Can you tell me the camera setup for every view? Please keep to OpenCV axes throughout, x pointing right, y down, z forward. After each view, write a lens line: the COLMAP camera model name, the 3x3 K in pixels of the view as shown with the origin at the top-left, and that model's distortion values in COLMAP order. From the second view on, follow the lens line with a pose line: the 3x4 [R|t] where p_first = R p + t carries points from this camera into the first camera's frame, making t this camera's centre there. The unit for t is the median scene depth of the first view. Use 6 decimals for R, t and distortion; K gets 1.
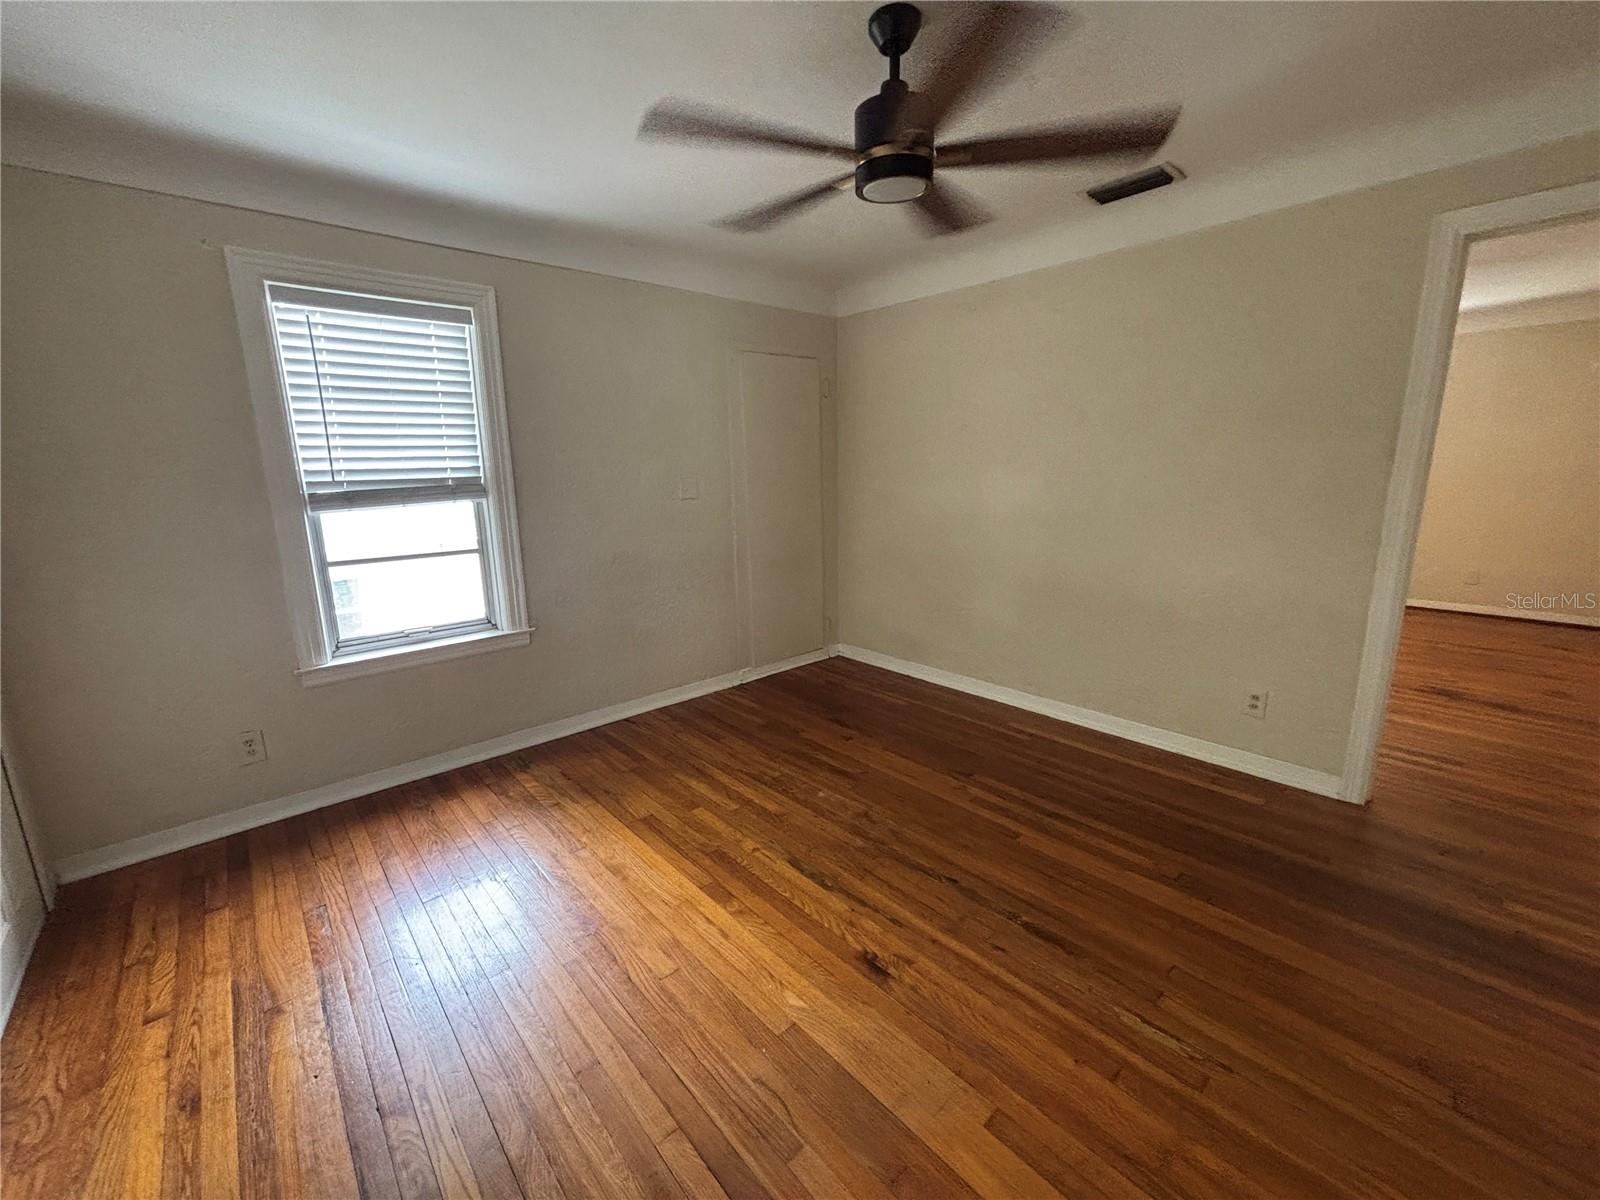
lens RADIAL K [[645.8, 0, 798.2], [0, 645.8, 598.1], [0, 0, 1]] dist [0.001720, -0.000336]
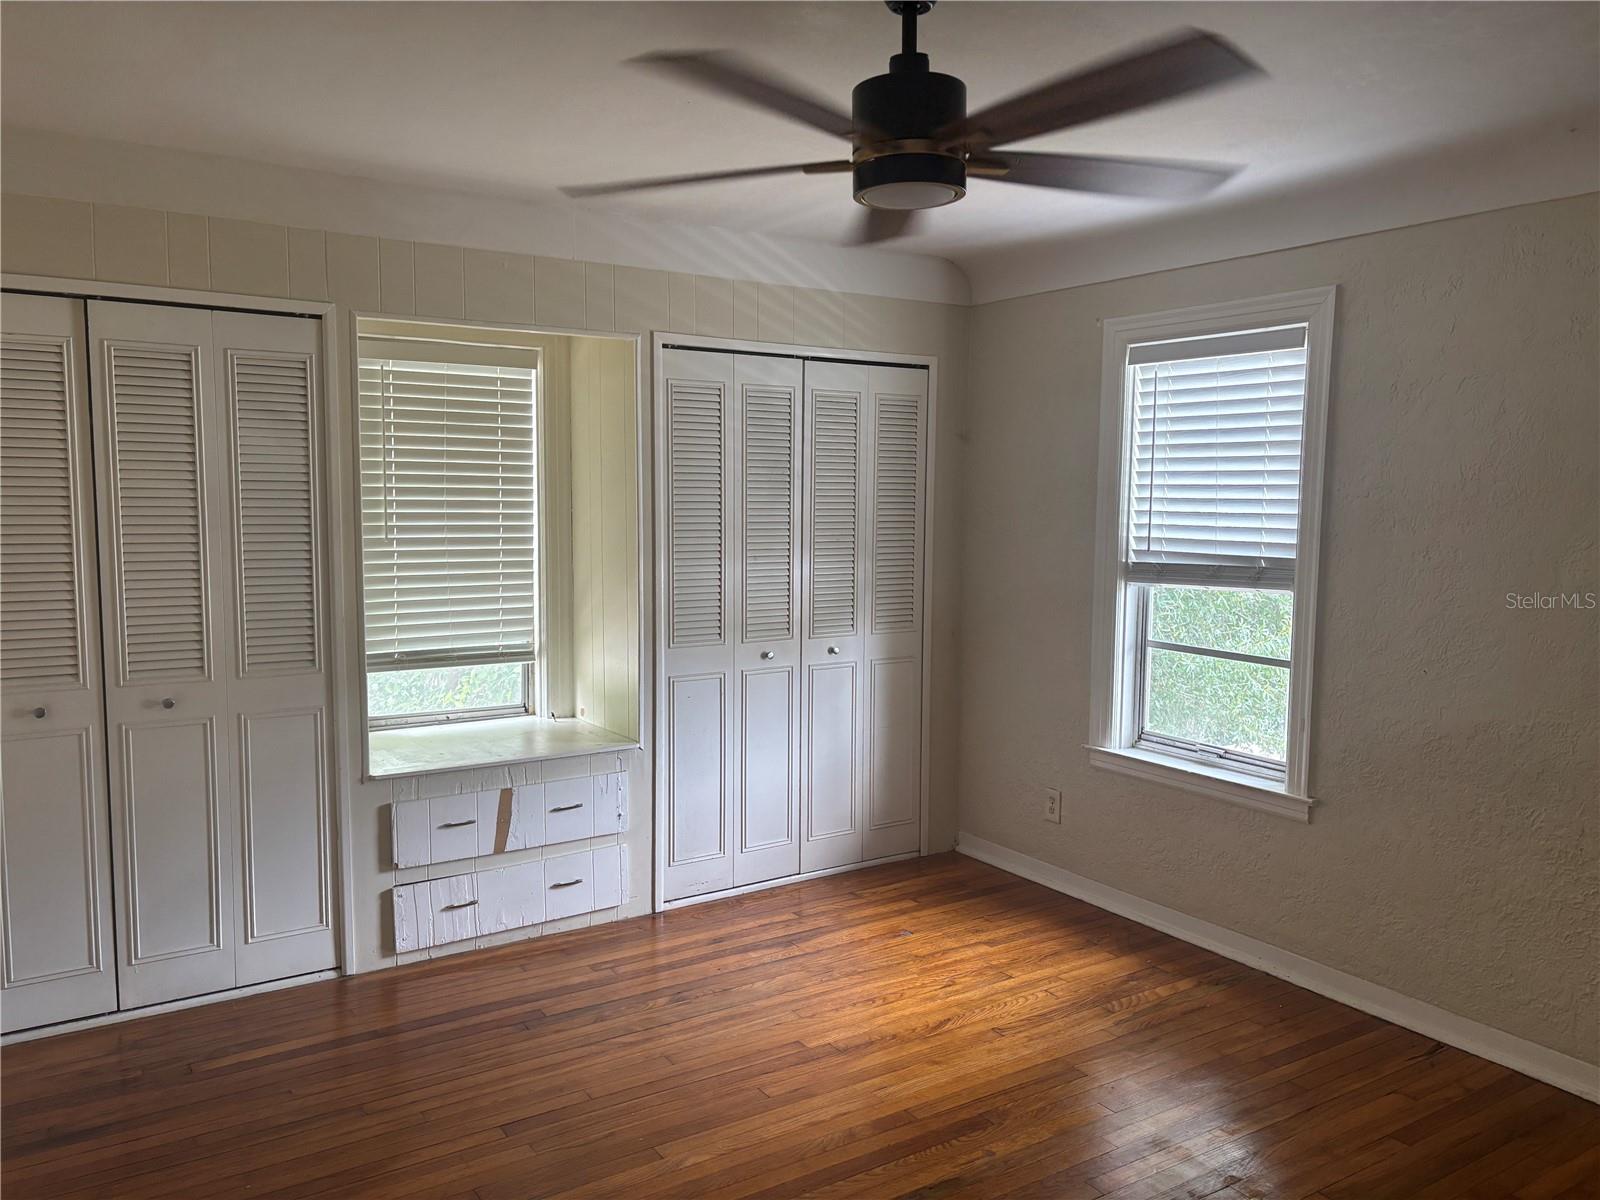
lens RADIAL K [[1220.0, 0, 800.0], [0, 1220.0, 600.0], [0, 0, 1]] dist [0.005115, 0.002242]
pose [[-0.158148, 0.107401, -0.981557, 0.982391], [-0.209956, 0.967677, 0.139710, -0.244483], [0.964836, 0.228179, -0.130486, 0.761448]]
